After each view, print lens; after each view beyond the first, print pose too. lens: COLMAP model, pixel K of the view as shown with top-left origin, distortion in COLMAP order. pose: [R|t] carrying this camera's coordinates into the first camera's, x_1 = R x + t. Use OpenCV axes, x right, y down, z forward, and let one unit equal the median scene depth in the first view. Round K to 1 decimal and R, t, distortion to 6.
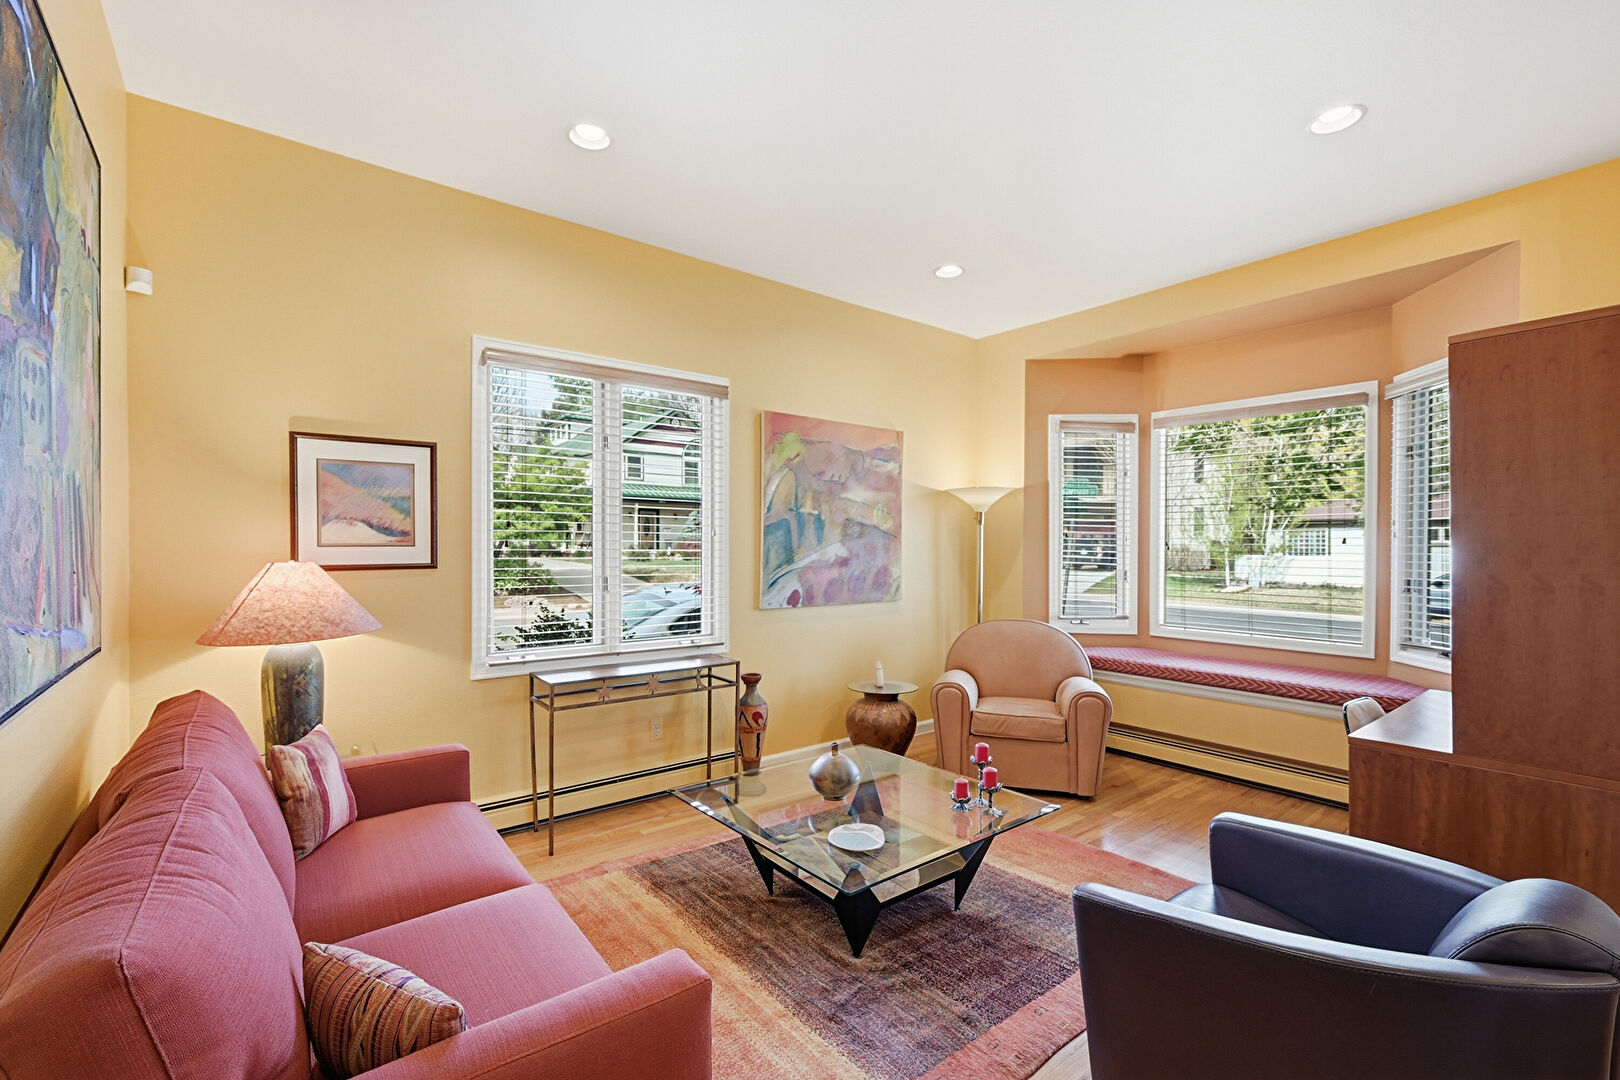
lens RADIAL K [[704.3, 0, 808.7], [0, 704.3, 546.0], [0, 0, 1]] dist [0.002063, 0.000186]
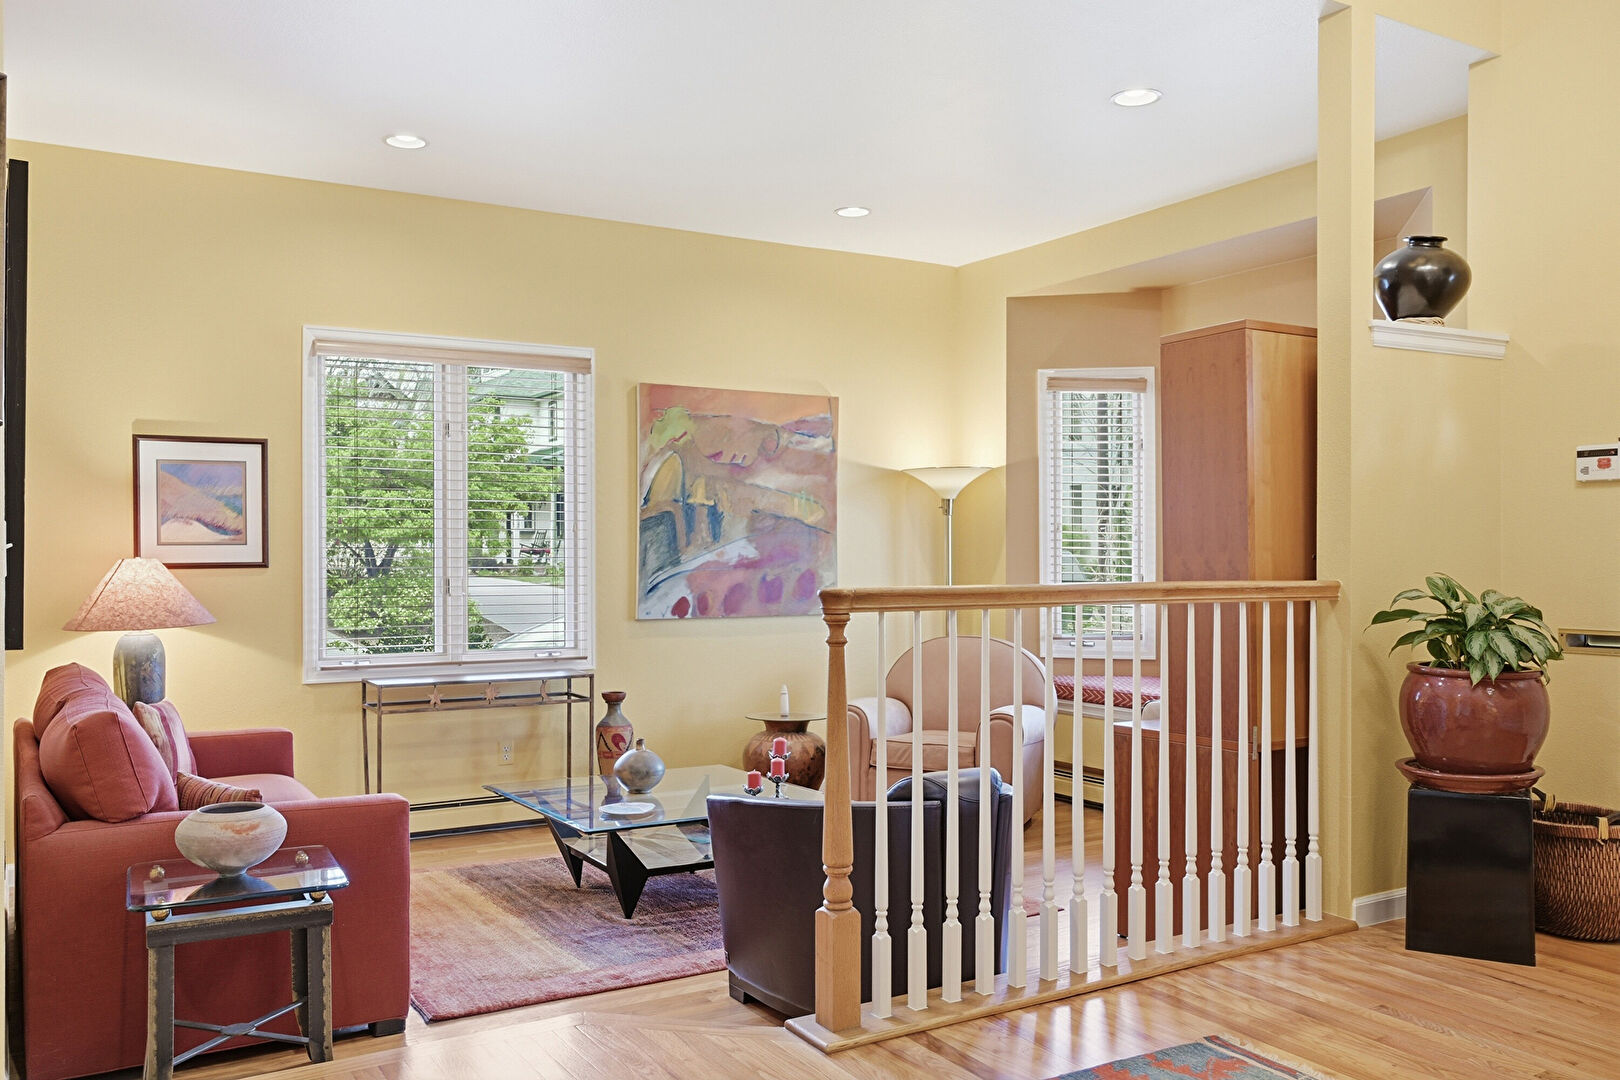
lens RADIAL K [[1354.7, 0, 809.9], [0, 1354.7, 541.8], [0, 0, 1]] dist [0.002847, -0.007972]
pose [[0.991797, -0.006848, -0.127638, 0.388679], [0.005683, 0.999939, -0.009489, 0.015543], [0.127695, 0.008686, 0.991775, -0.652706]]
